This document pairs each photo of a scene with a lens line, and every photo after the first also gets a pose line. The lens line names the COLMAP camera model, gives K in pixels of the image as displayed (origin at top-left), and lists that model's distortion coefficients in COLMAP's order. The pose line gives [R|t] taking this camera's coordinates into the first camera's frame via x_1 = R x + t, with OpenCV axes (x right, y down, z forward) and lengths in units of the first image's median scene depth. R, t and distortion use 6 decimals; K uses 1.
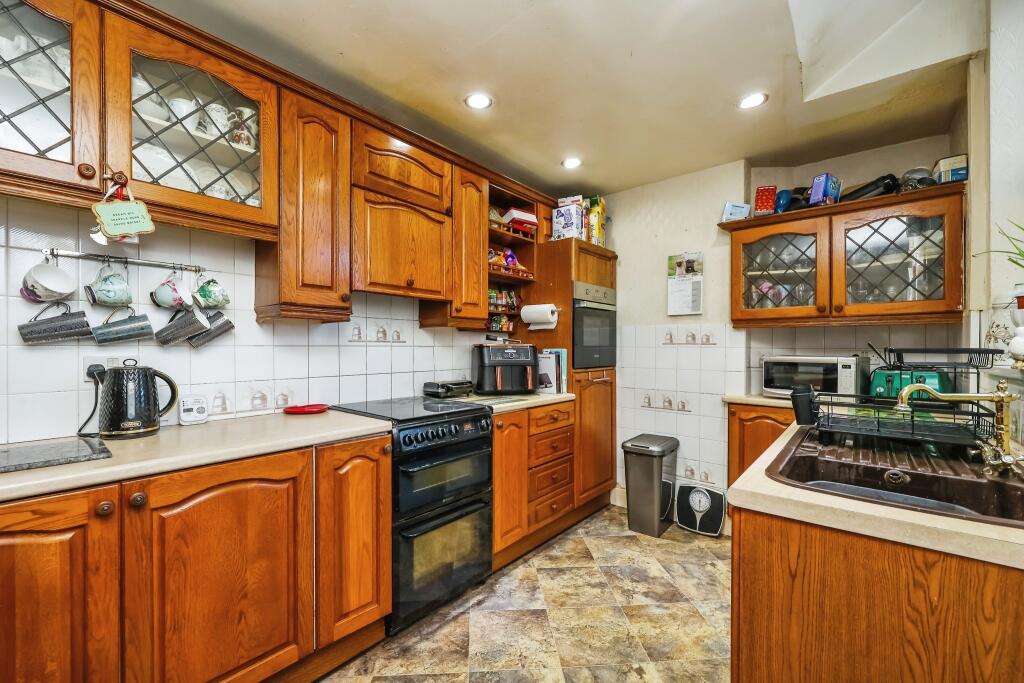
lens RADIAL K [[414.4, 0, 512.0], [0, 414.4, 341.5], [0, 0, 1]] dist [0.000567, 0.000089]
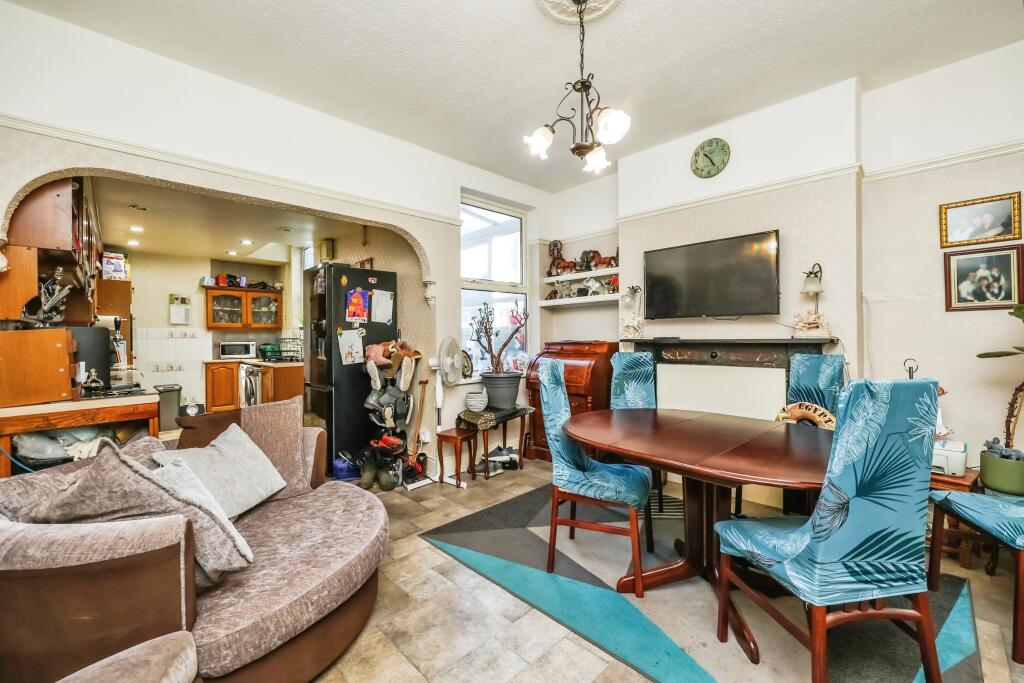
lens RADIAL K [[414.4, 0, 512.0], [0, 414.4, 341.5], [0, 0, 1]] dist [0.000567, 0.000089]
pose [[0.094390, -0.013719, 0.995441, -1.541298], [0.002917, 0.999905, 0.013504, 0.000827], [-0.995531, 0.001629, 0.094421, -0.875472]]
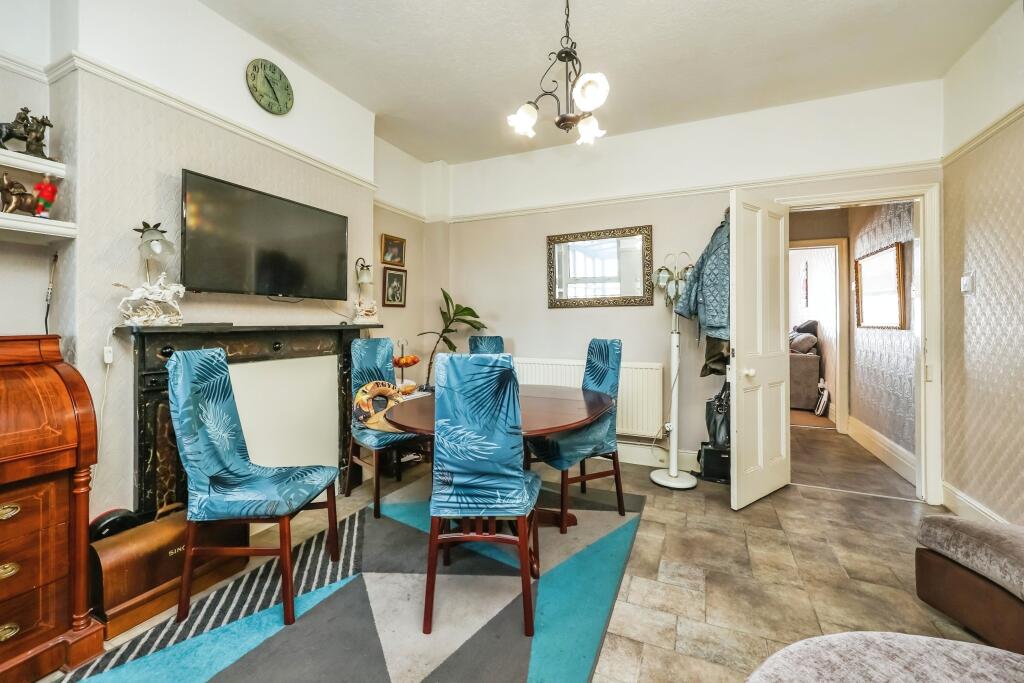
lens RADIAL K [[435.1, 0, 513.3], [0, 435.1, 322.4], [0, 0, 1]] dist [0.000540, 0.000037]
pose [[-0.958153, -0.002430, -0.286247, 2.471365], [-0.000693, 0.999981, -0.006170, 0.036721], [0.286256, -0.005714, -0.958136, 1.530586]]
